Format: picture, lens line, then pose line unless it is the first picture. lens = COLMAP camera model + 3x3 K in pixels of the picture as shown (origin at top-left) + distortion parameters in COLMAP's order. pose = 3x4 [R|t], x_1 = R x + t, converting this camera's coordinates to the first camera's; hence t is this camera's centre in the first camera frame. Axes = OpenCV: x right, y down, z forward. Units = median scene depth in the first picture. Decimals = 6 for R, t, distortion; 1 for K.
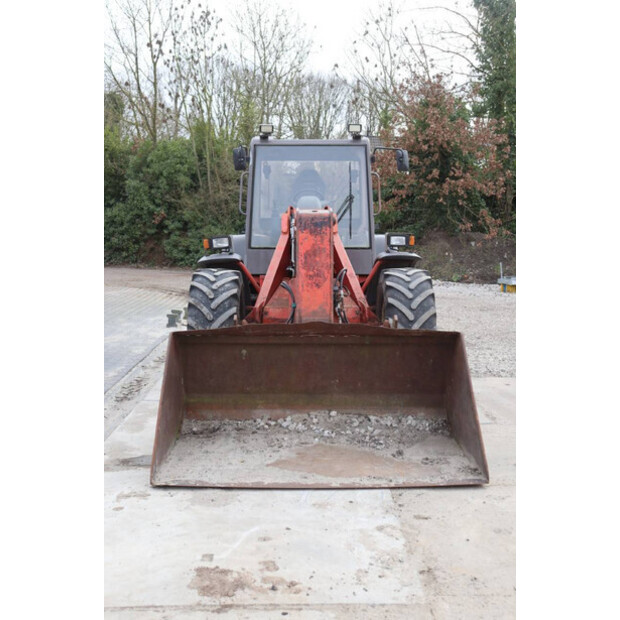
lens RADIAL K [[827.2, 0, 313.7], [0, 827.2, 315.6], [0, 0, 1]] dist [0.101242, 0.000000]
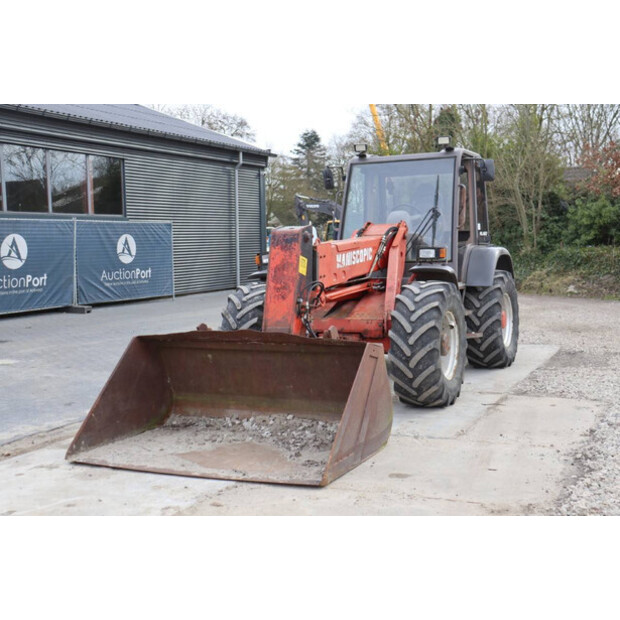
lens RADIAL K [[860.9, 0, 310.9], [0, 860.9, 305.3], [0, 0, 1]] dist [0.040224, 0.000000]
pose [[0.906839, 0.006652, -0.421424, 0.513887], [-0.018553, 0.999536, -0.024147, 0.000203], [0.421068, 0.029717, 0.906542, -0.001938]]
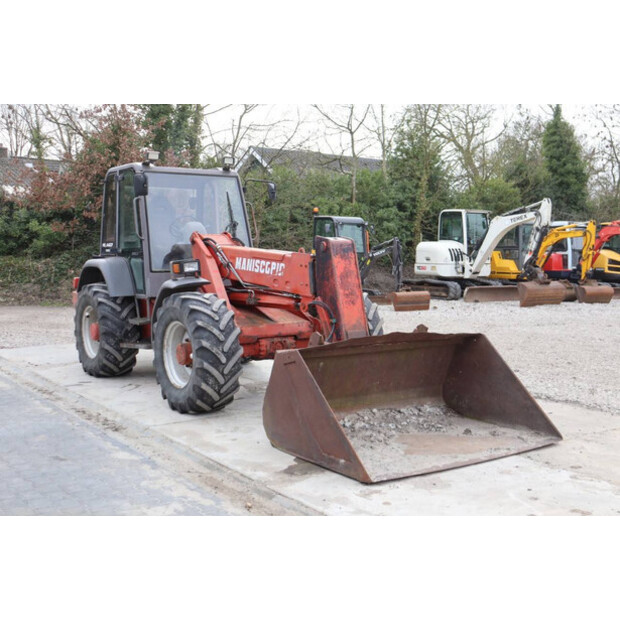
lens RADIAL K [[794.5, 0, 308.4], [0, 794.5, 311.2], [0, 0, 1]] dist [-0.007537, 0.000000]
pose [[0.832828, -0.048753, 0.551381, -0.667379], [0.060124, 0.998188, -0.002554, -0.025662], [-0.550257, 0.035278, 0.834250, 0.104063]]
